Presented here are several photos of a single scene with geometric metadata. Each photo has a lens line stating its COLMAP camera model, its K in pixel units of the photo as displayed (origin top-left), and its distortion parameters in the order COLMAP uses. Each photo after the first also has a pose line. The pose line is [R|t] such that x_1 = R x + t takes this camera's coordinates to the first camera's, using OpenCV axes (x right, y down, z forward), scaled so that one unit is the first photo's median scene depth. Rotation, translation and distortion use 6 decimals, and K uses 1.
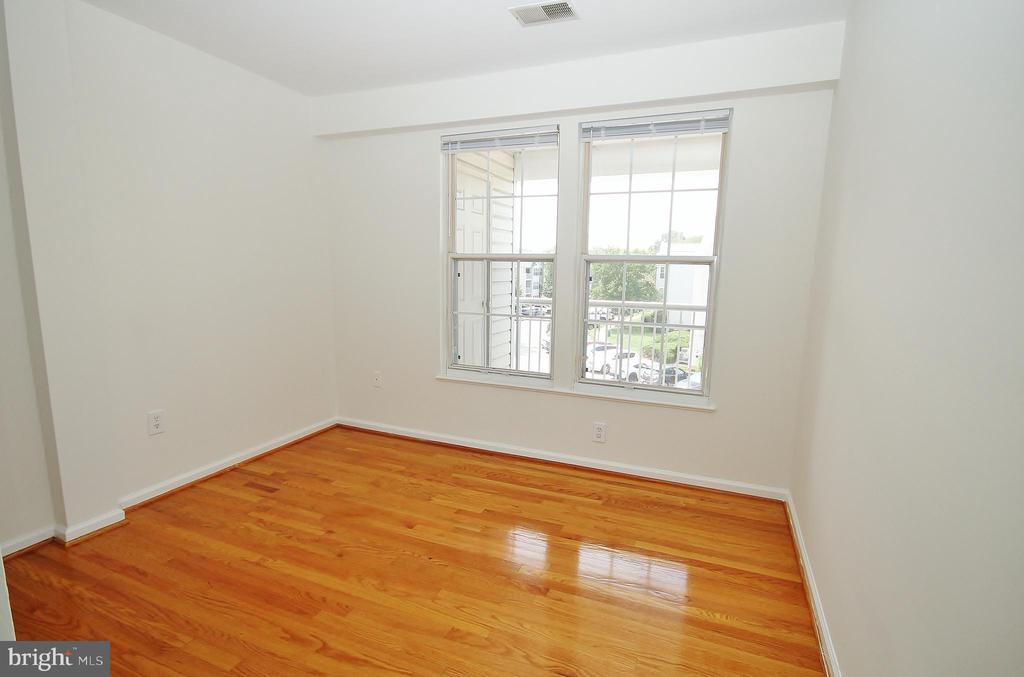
lens RADIAL K [[482.0, 0, 514.0], [0, 482.0, 342.7], [0, 0, 1]] dist [-0.000067, -0.001190]
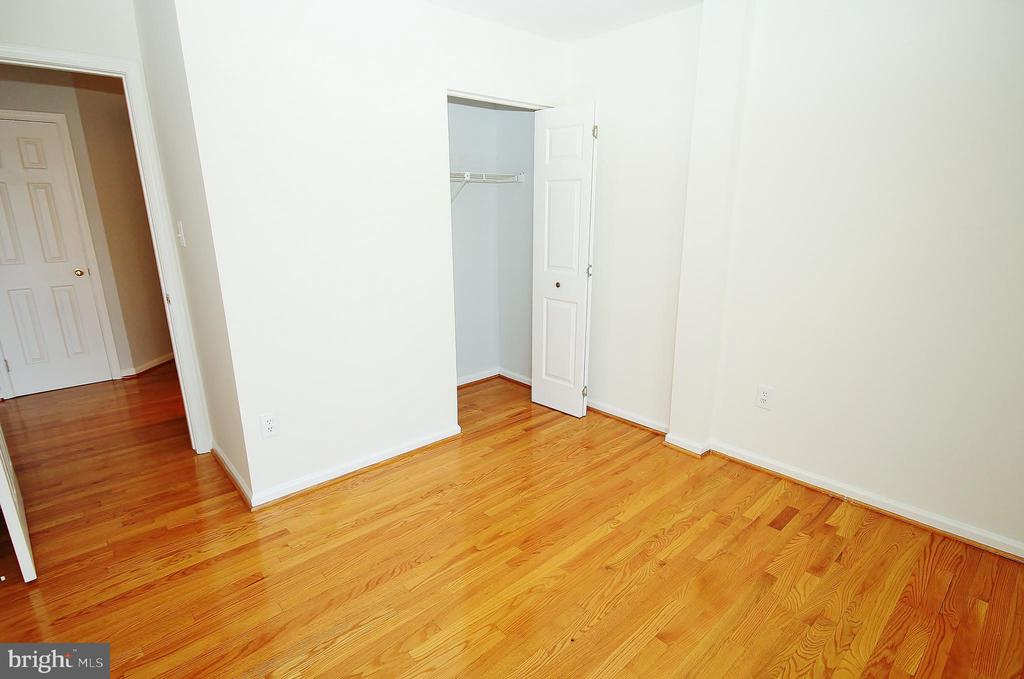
lens RADIAL K [[482.0, 0, 514.0], [0, 482.0, 343.7], [0, 0, 1]] dist [-0.000067, -0.001190]
pose [[-0.403325, 0.222148, -0.887682, 0.401239], [-0.147166, 0.941709, 0.302535, -0.198502], [0.903145, 0.252656, -0.347122, 0.963965]]
